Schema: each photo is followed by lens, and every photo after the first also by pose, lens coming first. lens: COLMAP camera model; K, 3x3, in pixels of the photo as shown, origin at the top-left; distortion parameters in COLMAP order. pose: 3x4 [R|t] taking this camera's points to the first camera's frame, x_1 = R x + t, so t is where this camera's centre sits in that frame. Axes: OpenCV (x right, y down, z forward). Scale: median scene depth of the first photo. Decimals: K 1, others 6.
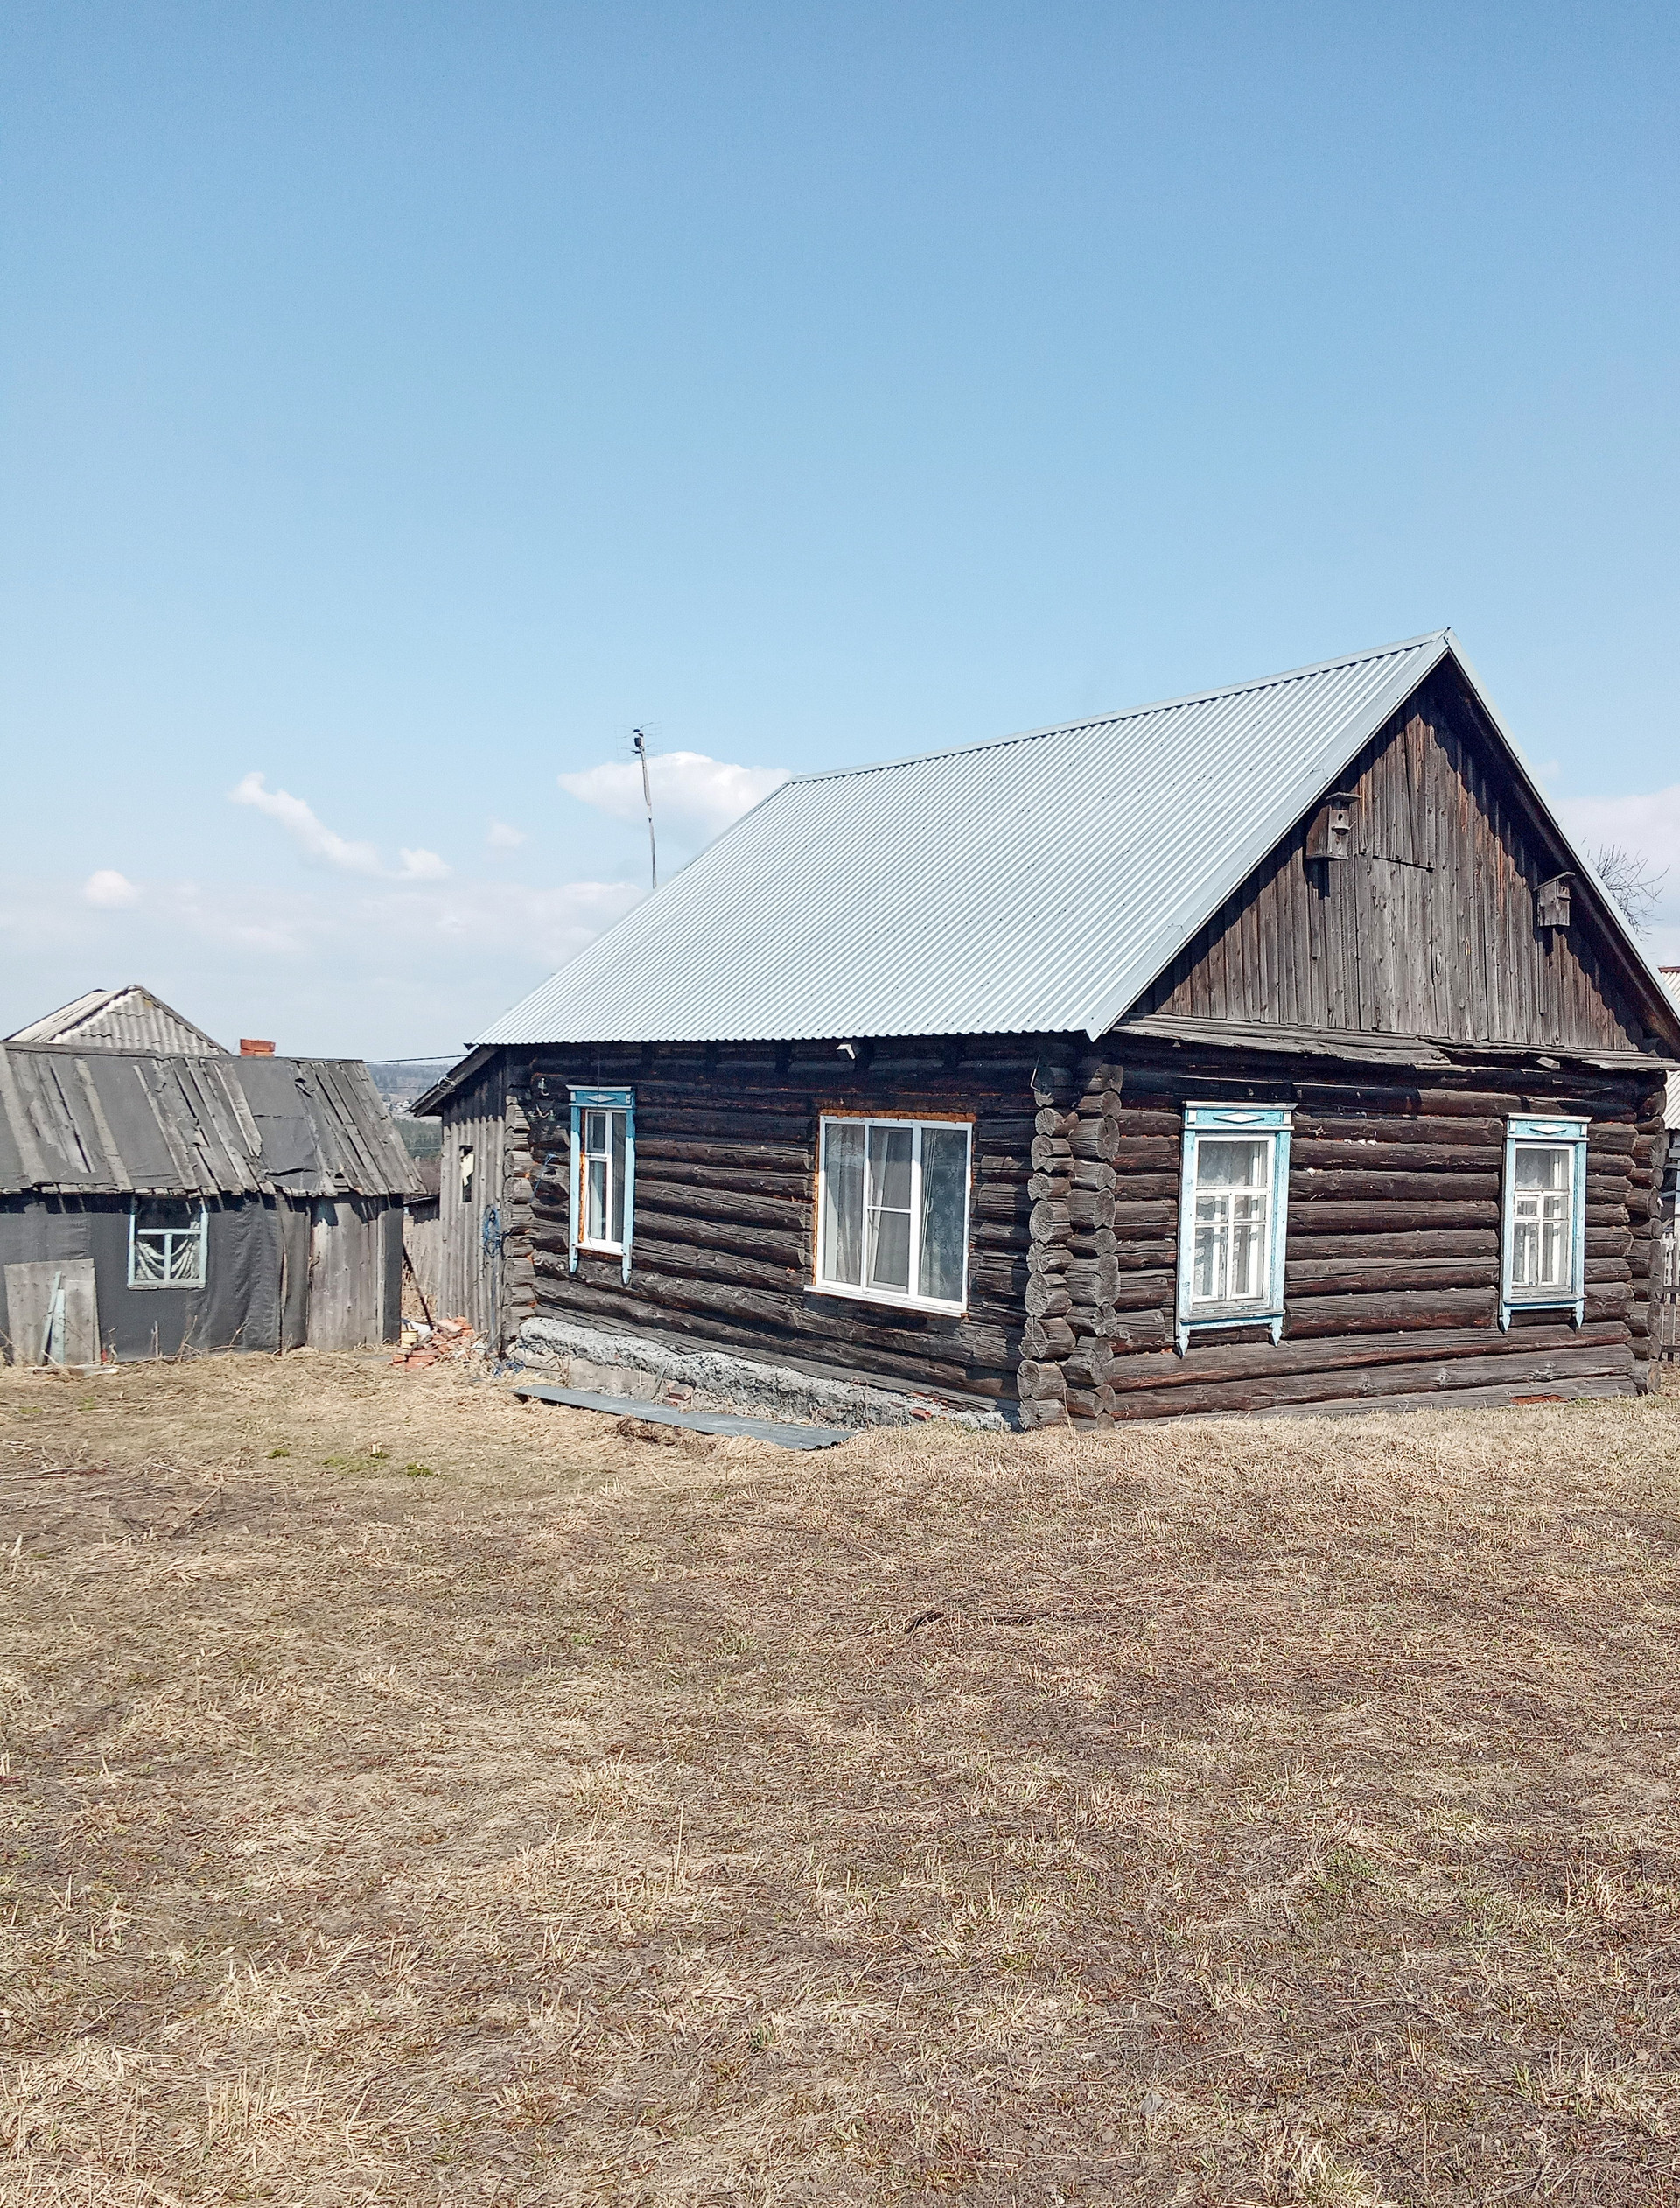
lens RADIAL K [[1757.0, 0, 839.9], [0, 1757.0, 1106.6], [0, 0, 1]] dist [-0.002577, -0.000072]
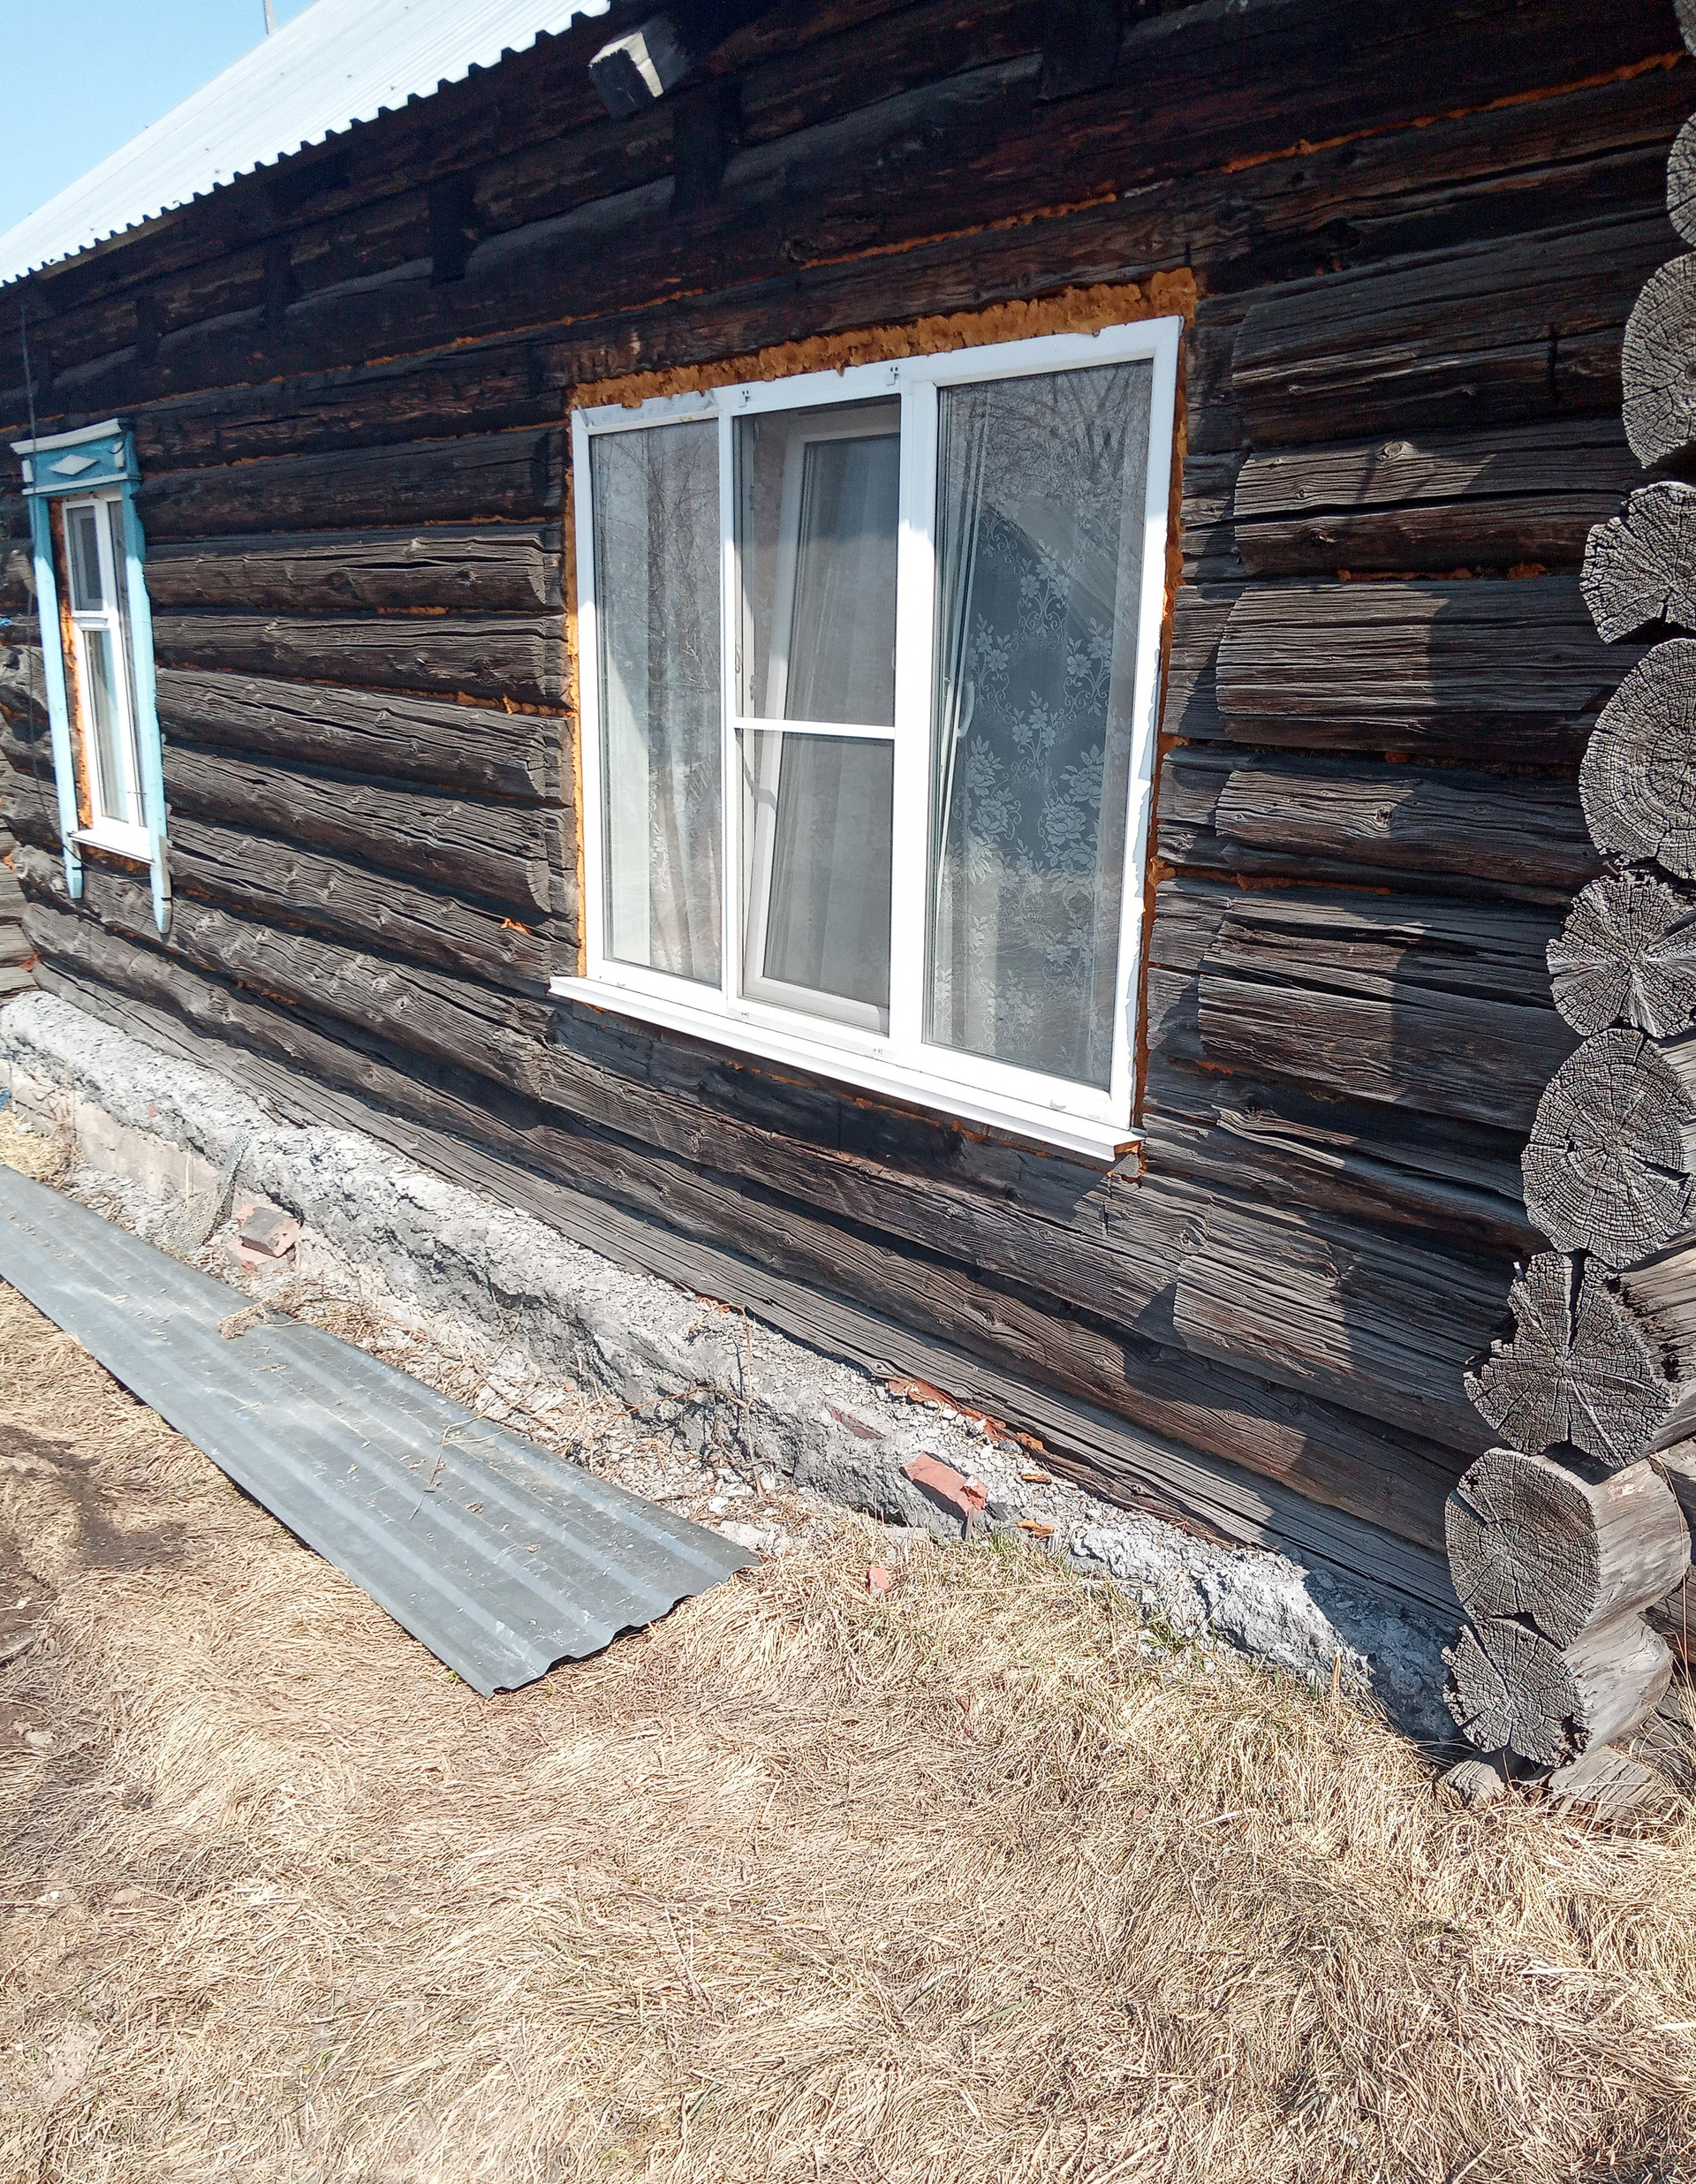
lens RADIAL K [[1645.7, 0, 852.4], [0, 1645.7, 1099.1], [0, 0, 1]] dist [0.039693, -0.006654]
pose [[0.997756, -0.028544, 0.060565, 0.016126], [0.011741, 0.965148, 0.261441, 0.045043], [-0.065917, -0.260143, 0.963317, 0.700896]]
